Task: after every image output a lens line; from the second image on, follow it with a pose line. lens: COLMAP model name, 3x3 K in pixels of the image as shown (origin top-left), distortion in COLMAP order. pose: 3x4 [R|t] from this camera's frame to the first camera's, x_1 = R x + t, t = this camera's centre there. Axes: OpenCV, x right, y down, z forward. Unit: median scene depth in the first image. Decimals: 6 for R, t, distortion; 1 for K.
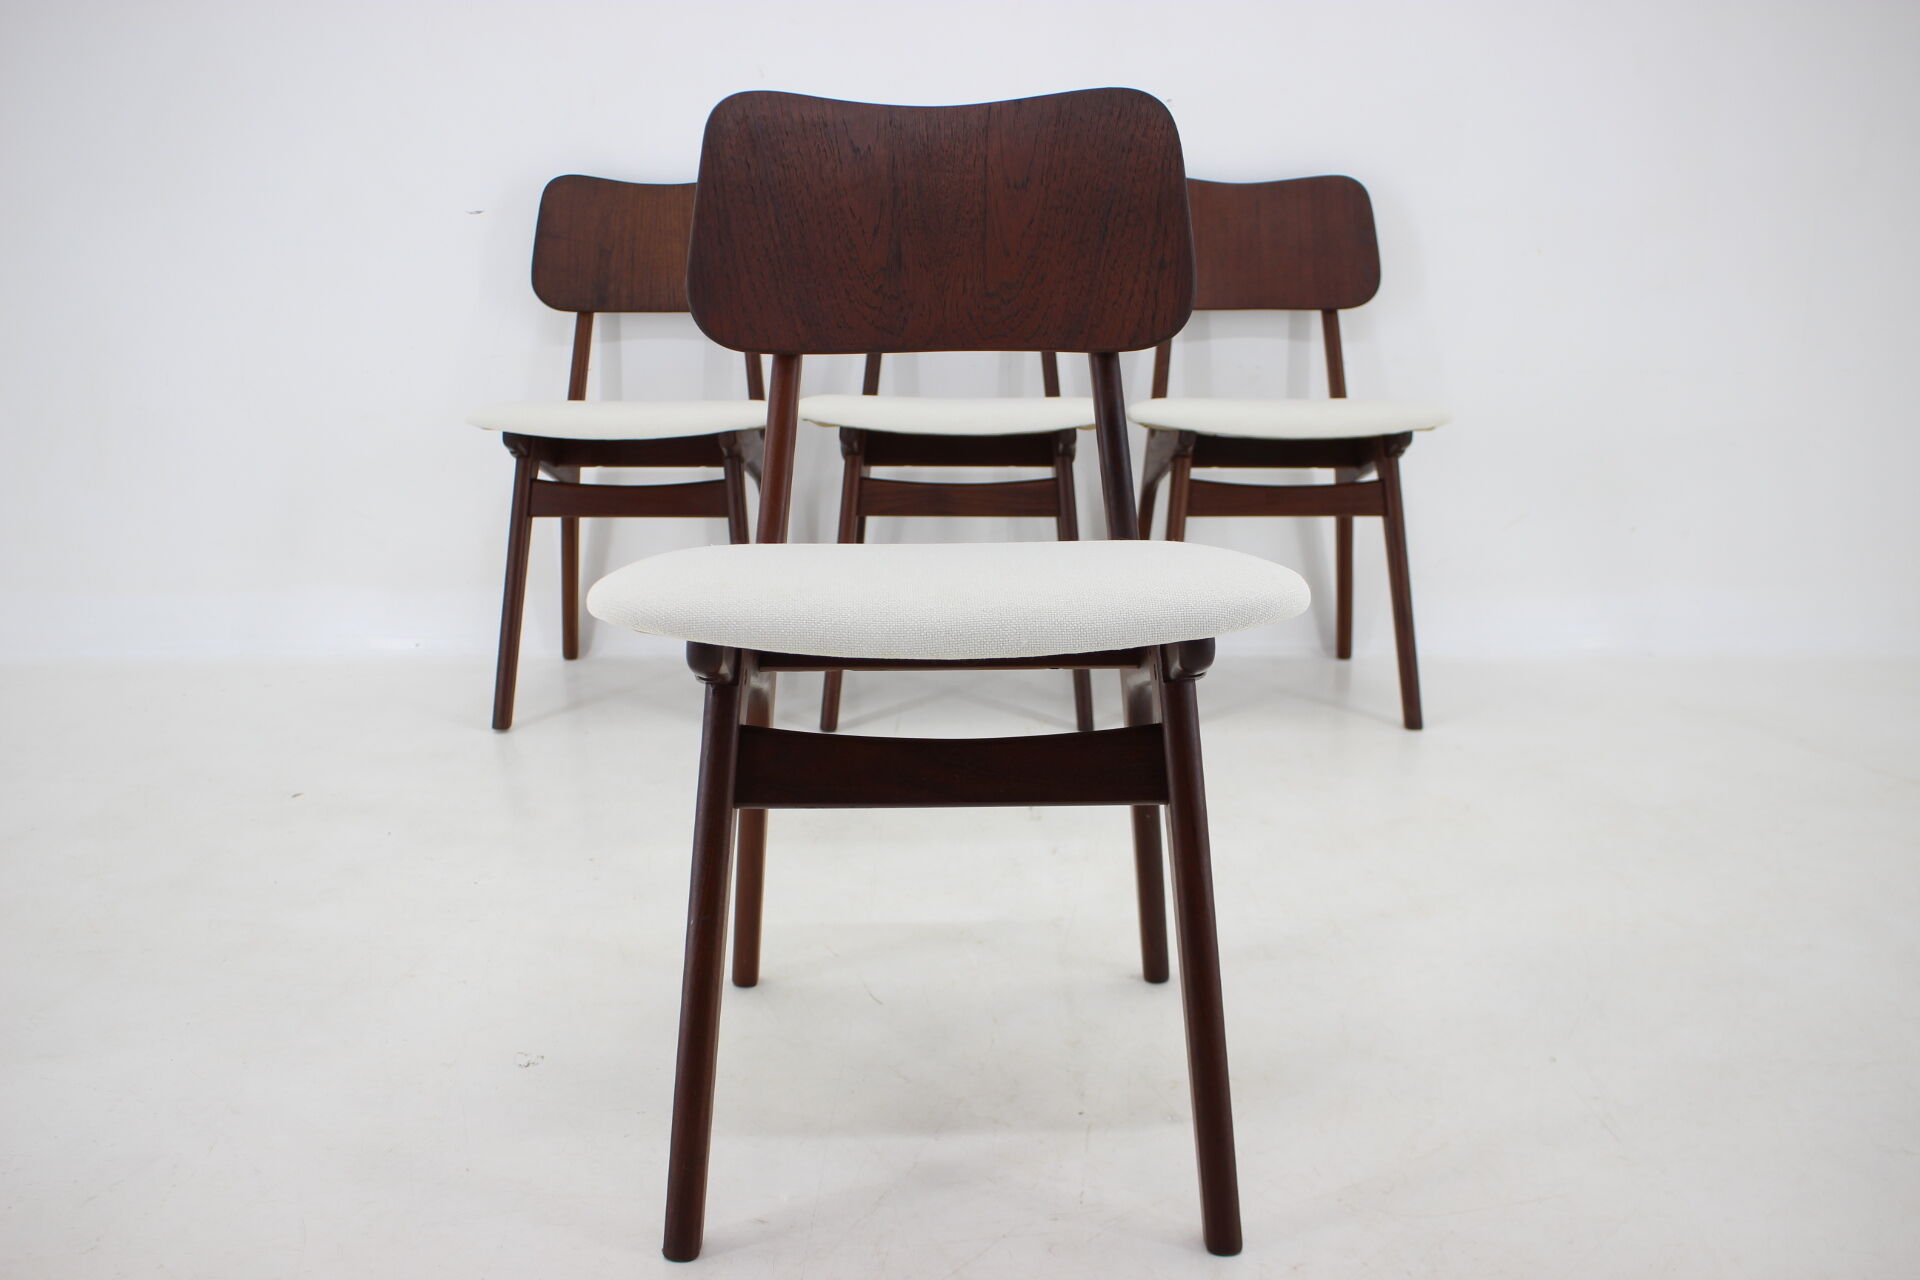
lens RADIAL K [[1748.3, 0, 961.5], [0, 1748.3, 711.7], [0, 0, 1]] dist [-0.123848, 0.007932]
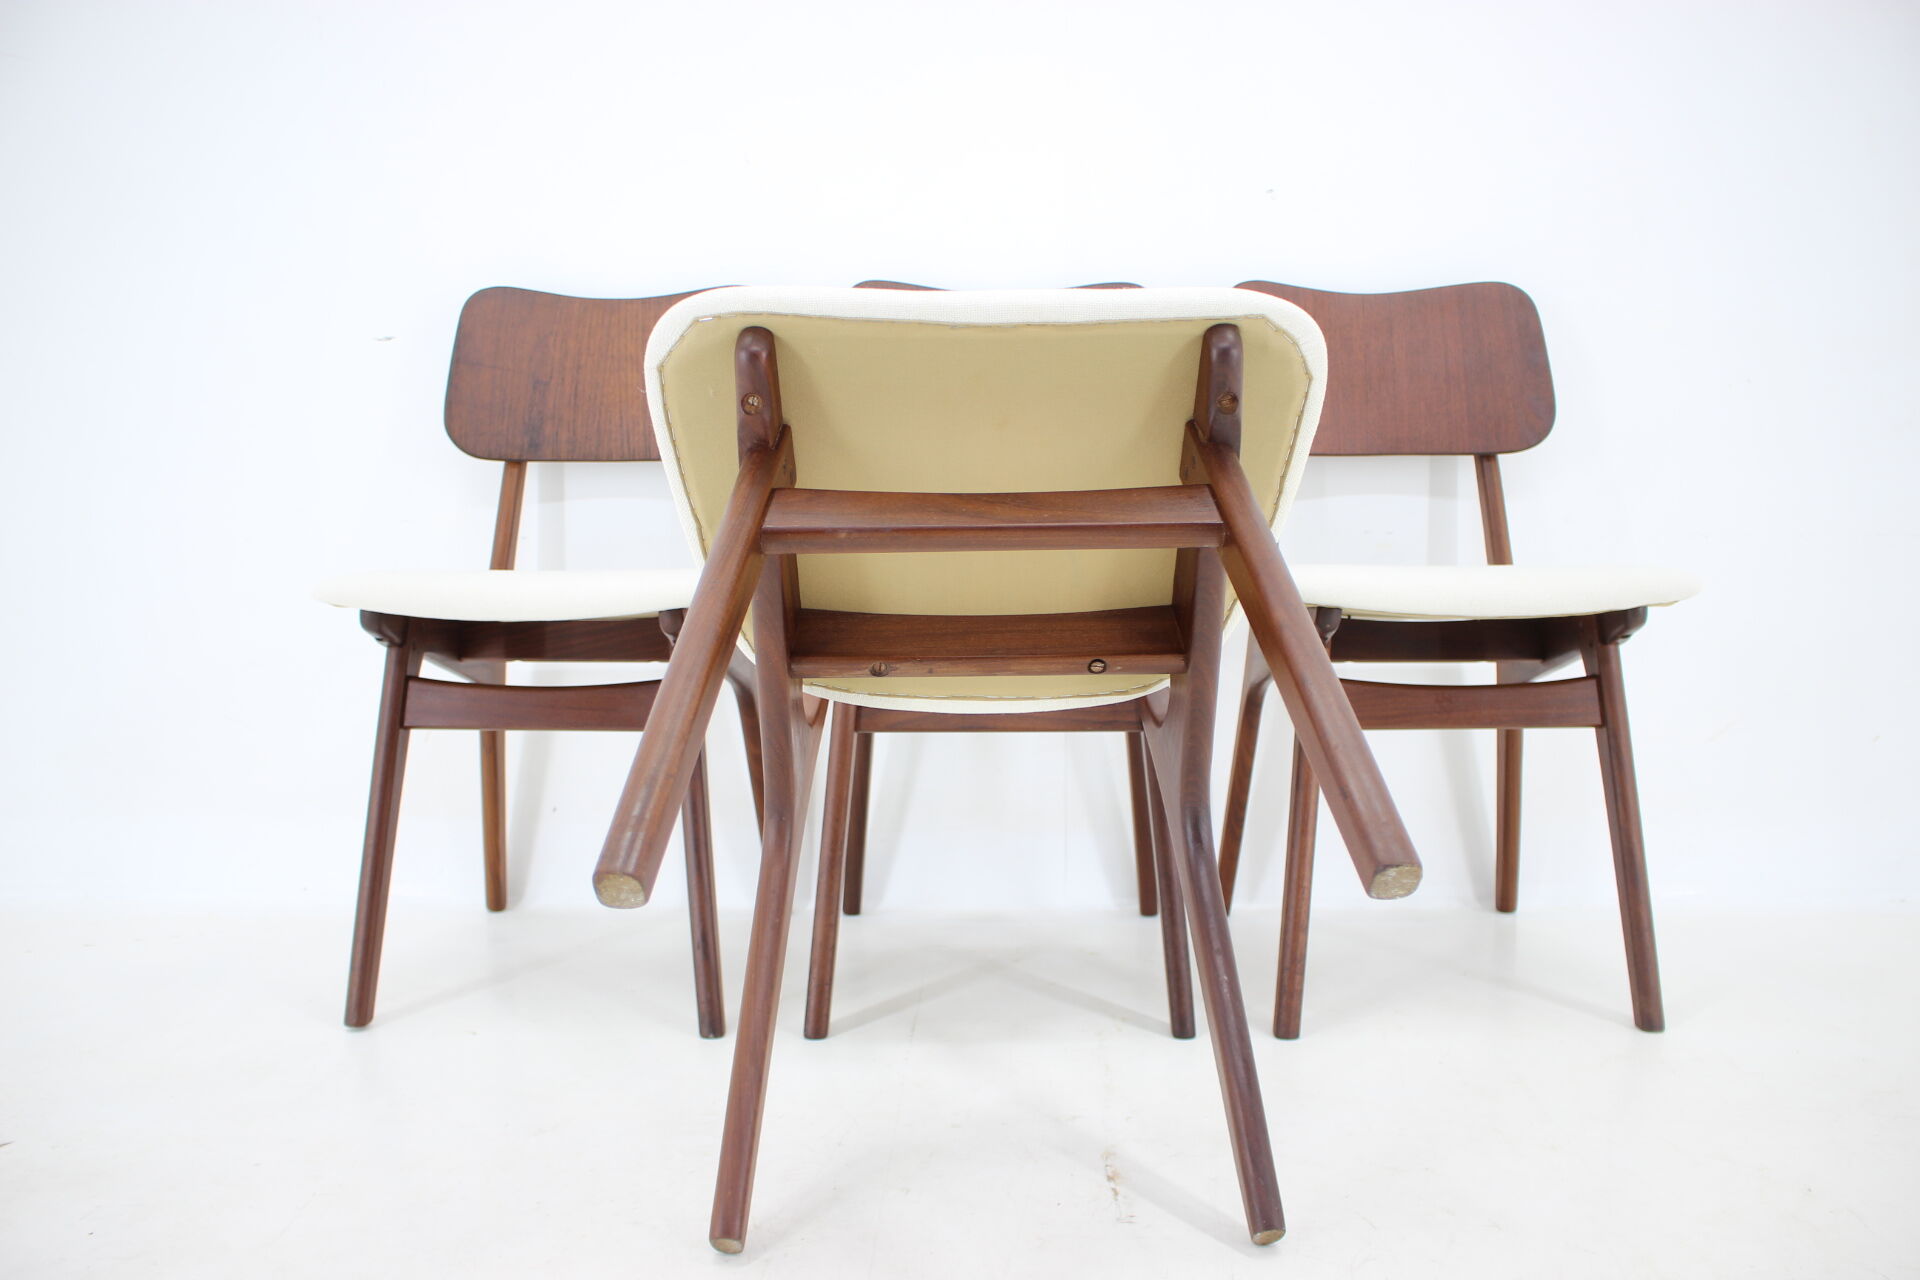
lens RADIAL K [[1599.7, 0, 958.9], [0, 1599.7, 700.1], [0, 0, 1]] dist [-0.156730, 0.123958]
pose [[0.999667, -0.001155, -0.025766, -0.001916], [-0.001999, 0.992522, -0.122047, -0.044717], [0.025714, 0.122058, 0.992190, 0.353874]]
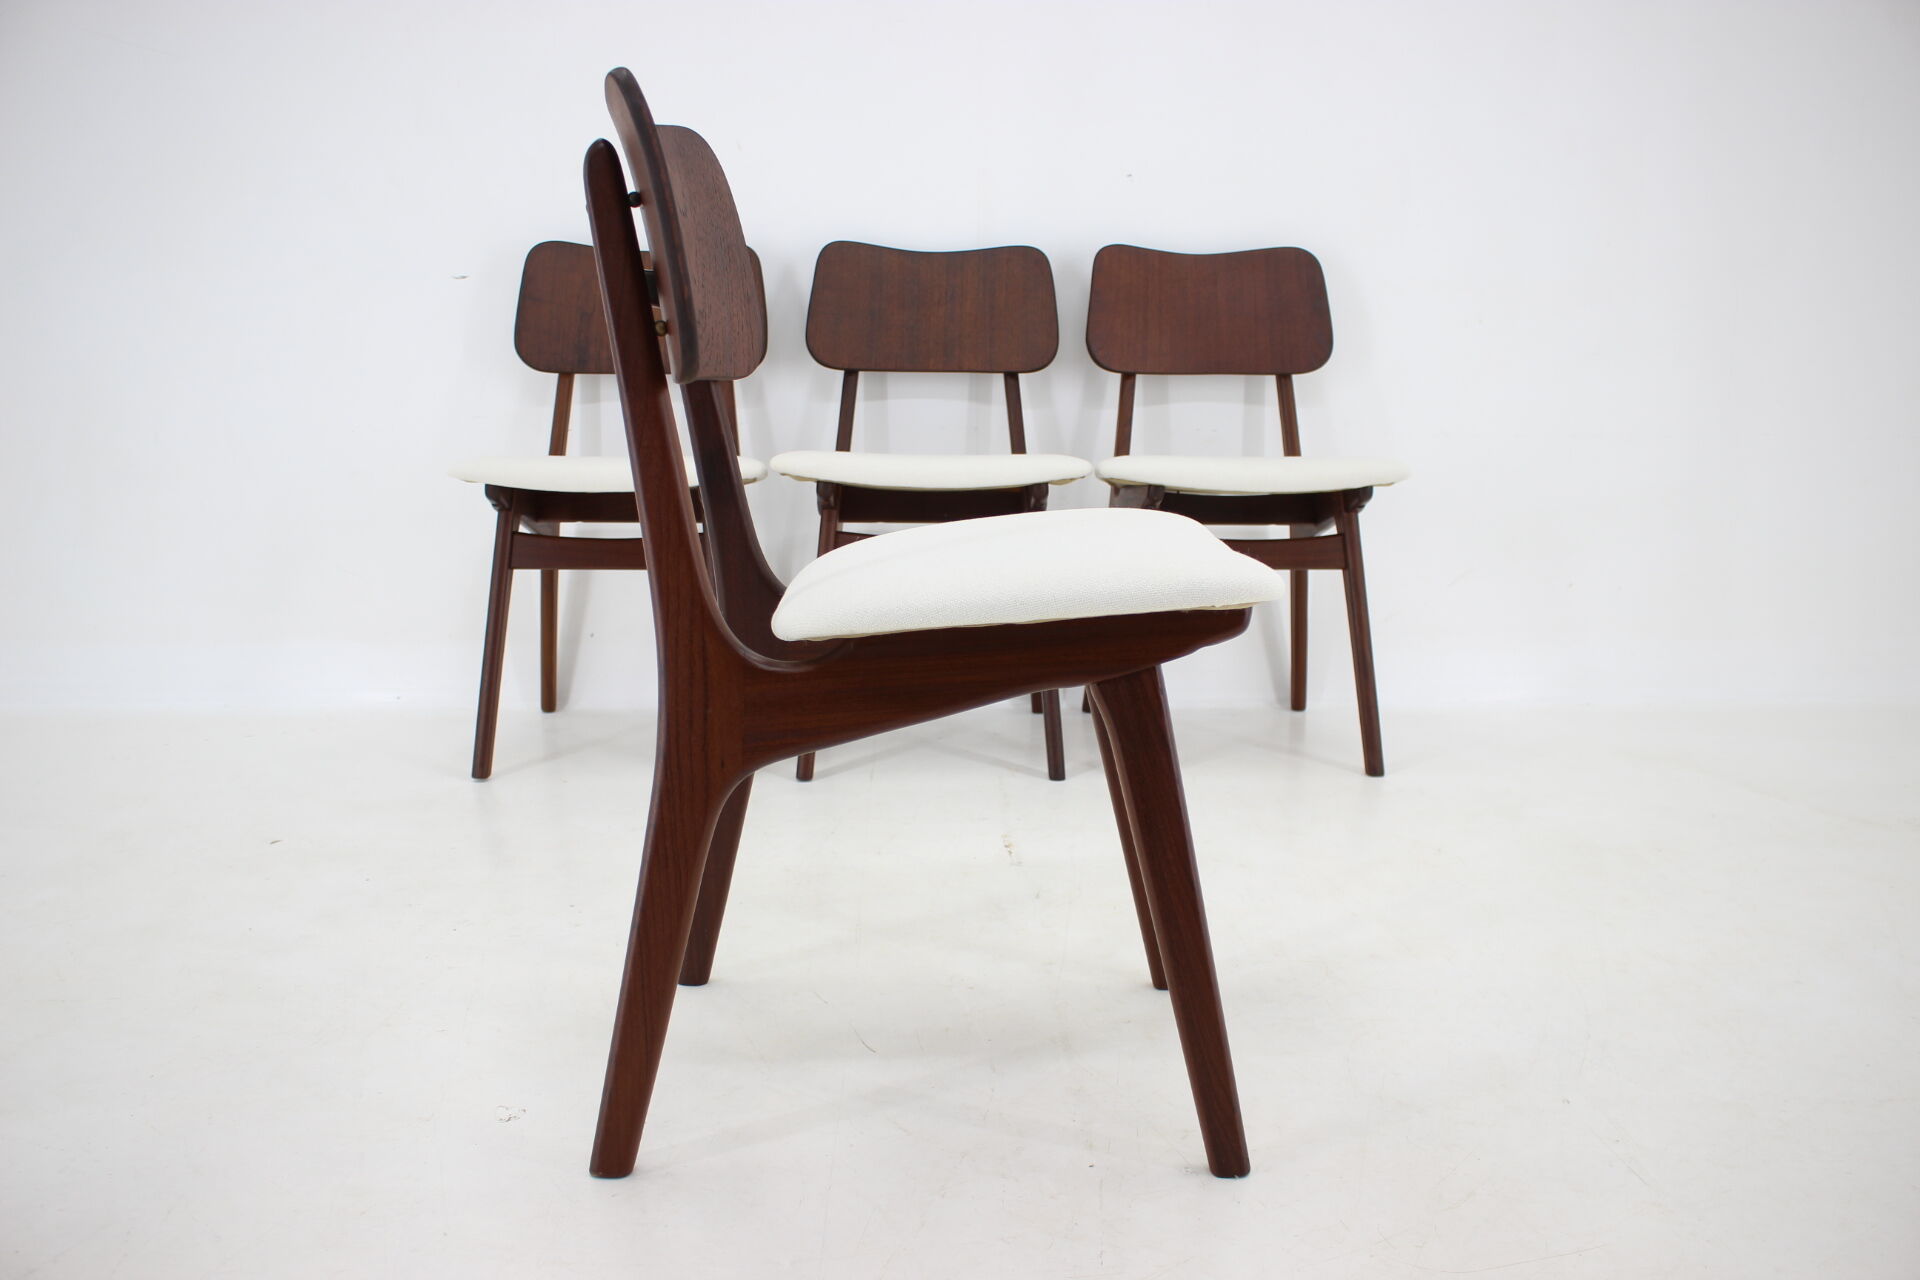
lens RADIAL K [[1605.6, 0, 959.6], [0, 1605.6, 697.7], [0, 0, 1]] dist [-0.156590, 0.126915]
pose [[0.999345, -0.001389, 0.036151, -0.019571], [0.003115, 0.998856, -0.047725, 0.008151], [-0.036043, 0.047807, 0.998206, 0.065272]]
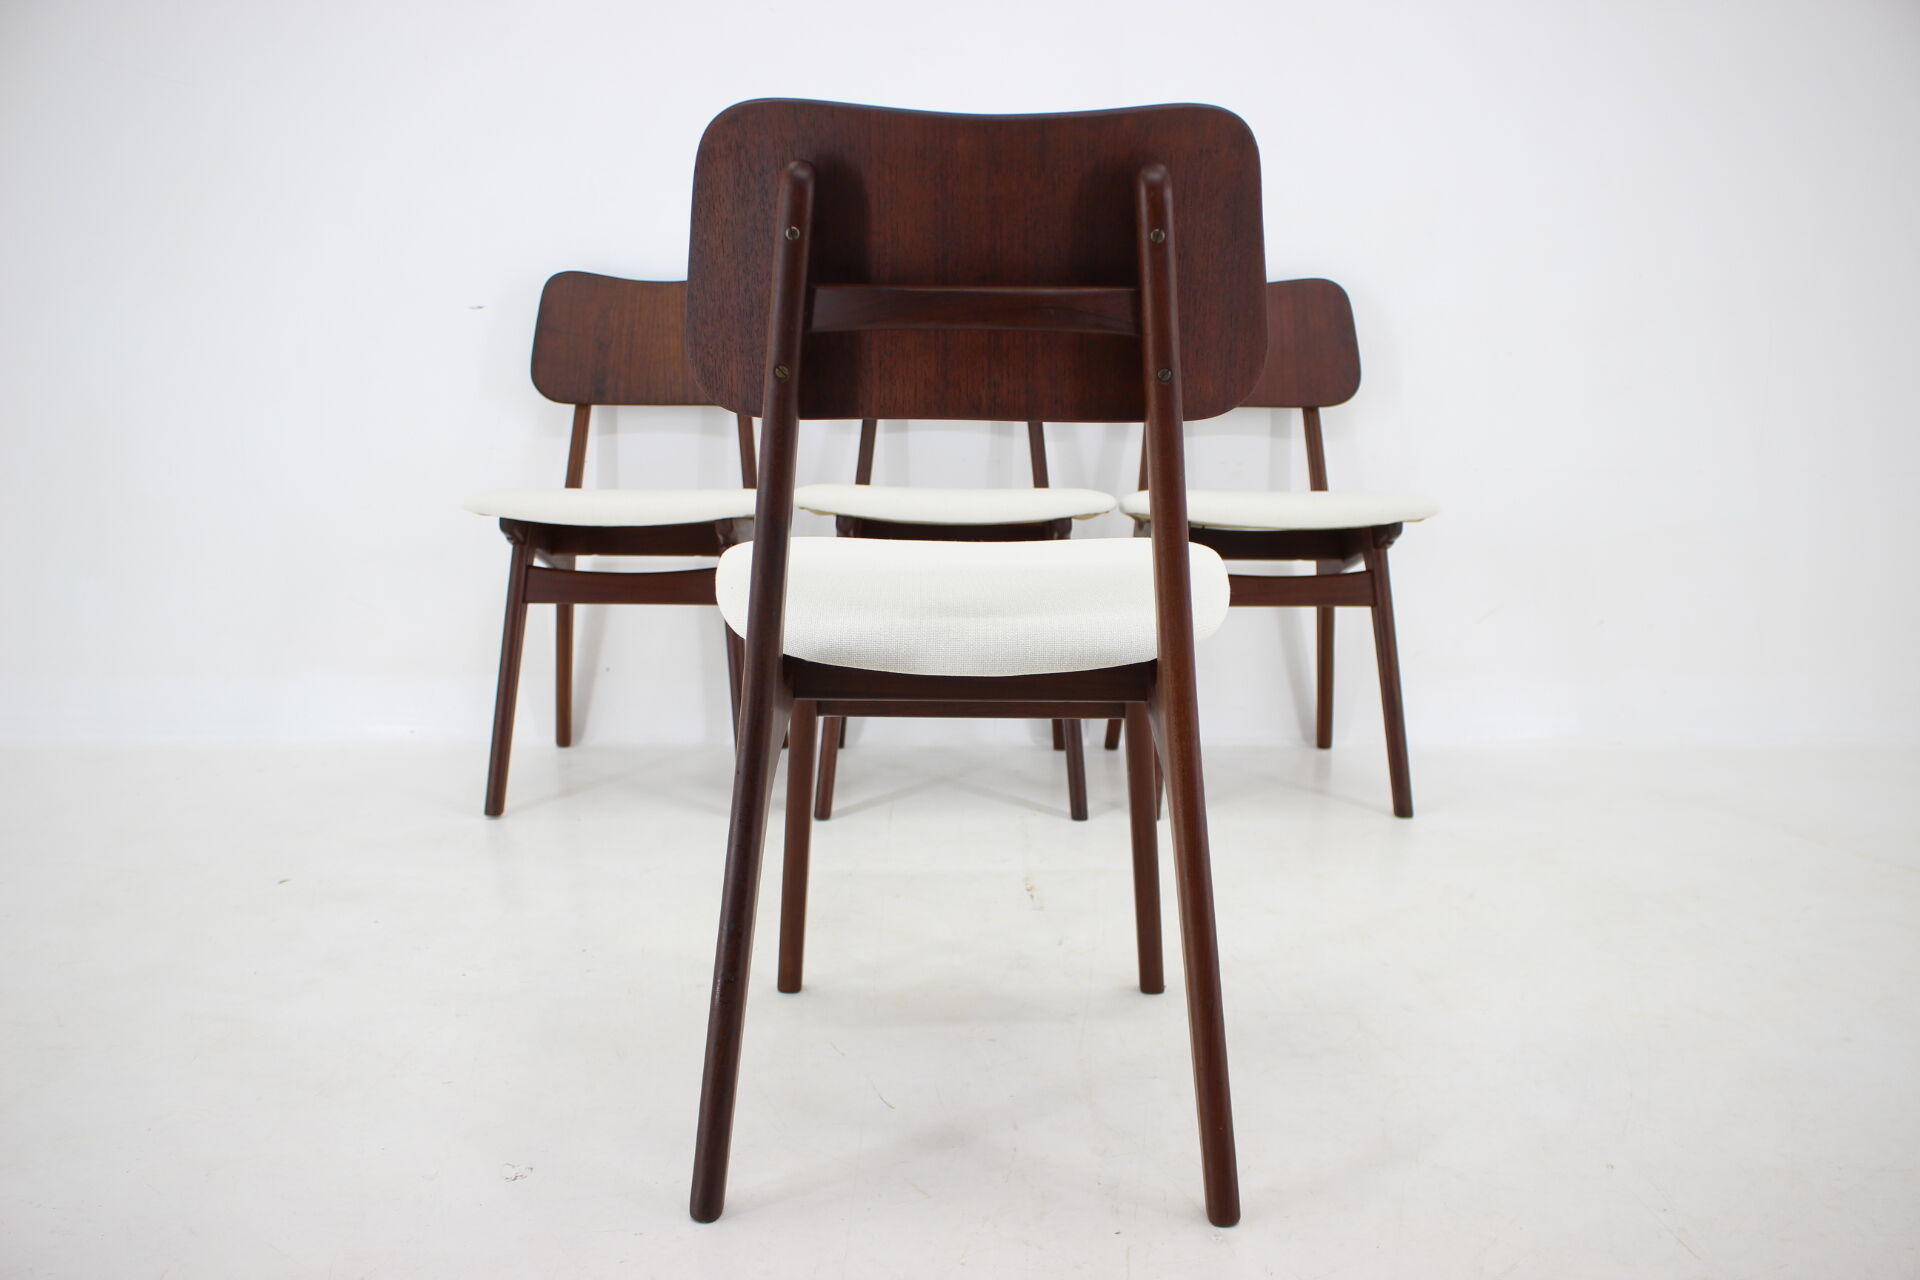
lens RADIAL K [[1605.6, 0, 959.6], [0, 1605.6, 697.7], [0, 0, 1]] dist [-0.156590, 0.126915]
pose [[0.999684, 0.003250, 0.024911, -0.020687], [-0.001639, 0.997923, -0.064392, 0.000748], [-0.025069, 0.064330, 0.997614, 0.081518]]
